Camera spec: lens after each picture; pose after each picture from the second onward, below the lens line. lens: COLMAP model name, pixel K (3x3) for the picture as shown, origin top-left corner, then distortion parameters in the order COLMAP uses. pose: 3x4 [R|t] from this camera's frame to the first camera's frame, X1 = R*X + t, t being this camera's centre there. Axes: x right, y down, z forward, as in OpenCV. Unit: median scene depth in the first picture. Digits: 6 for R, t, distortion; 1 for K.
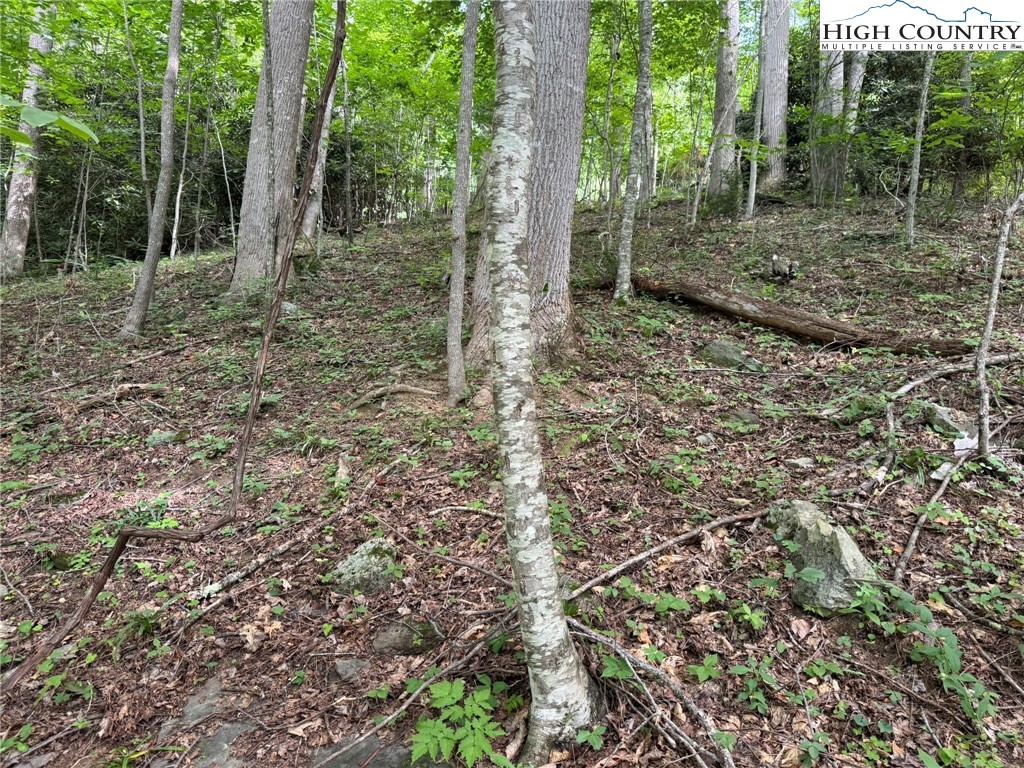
lens RADIAL K [[717.9, 0, 512.0], [0, 717.9, 384.0], [0, 0, 1]] dist [0.160908, -0.265223]
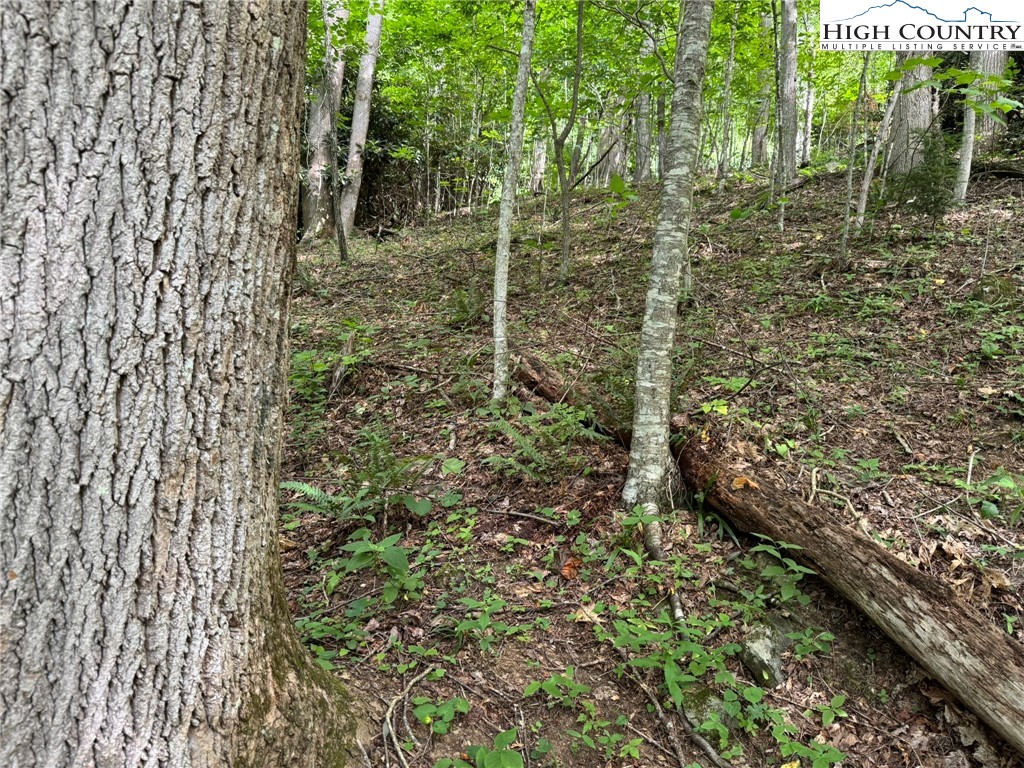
lens RADIAL K [[717.9, 0, 512.0], [0, 717.9, 384.0], [0, 0, 1]] dist [0.160908, -0.265223]
pose [[0.980710, 0.014482, -0.194934, 0.073690], [-0.006201, 0.999055, 0.043027, -0.091394], [0.195372, -0.040988, 0.979872, 0.290531]]
